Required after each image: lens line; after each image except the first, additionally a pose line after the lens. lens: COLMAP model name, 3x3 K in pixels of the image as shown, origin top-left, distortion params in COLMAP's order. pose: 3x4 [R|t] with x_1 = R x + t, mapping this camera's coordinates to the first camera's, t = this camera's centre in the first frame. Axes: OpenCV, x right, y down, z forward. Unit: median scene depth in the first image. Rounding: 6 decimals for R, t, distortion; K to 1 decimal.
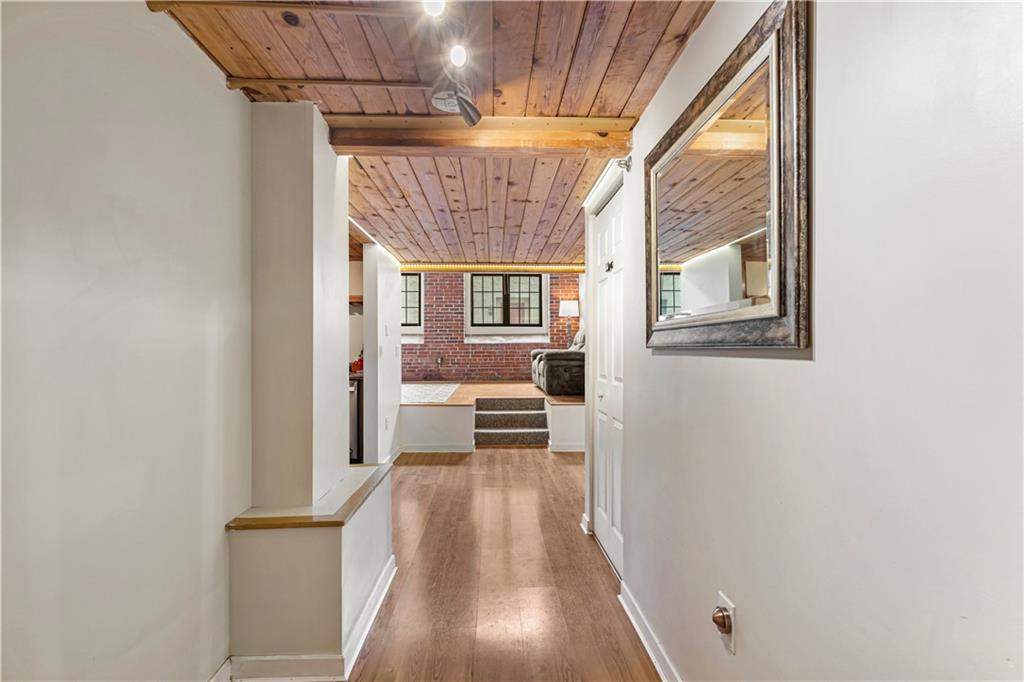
lens RADIAL K [[468.0, 0, 511.7], [0, 468.0, 345.1], [0, 0, 1]] dist [0.009218, -0.002406]
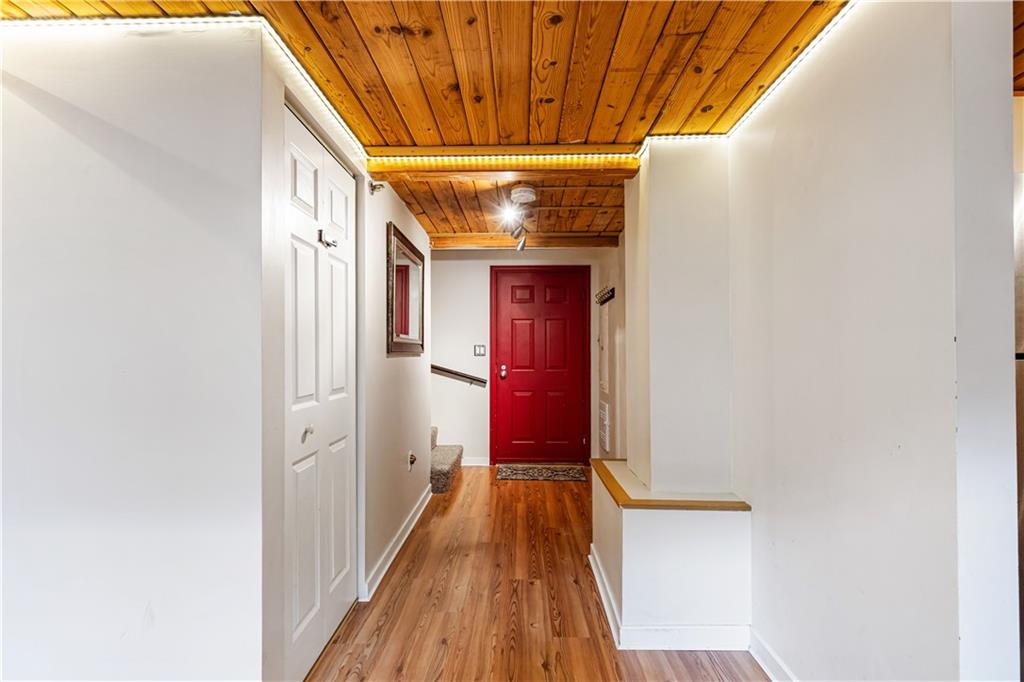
lens RADIAL K [[468.0, 0, 510.8], [0, 468.0, 347.5], [0, 0, 1]] dist [0.009218, -0.002406]
pose [[-0.998085, 0.004942, 0.061653, -0.117080], [0.003593, 0.999752, -0.021960, 0.015276], [-0.061746, -0.021697, -0.997856, 1.668679]]
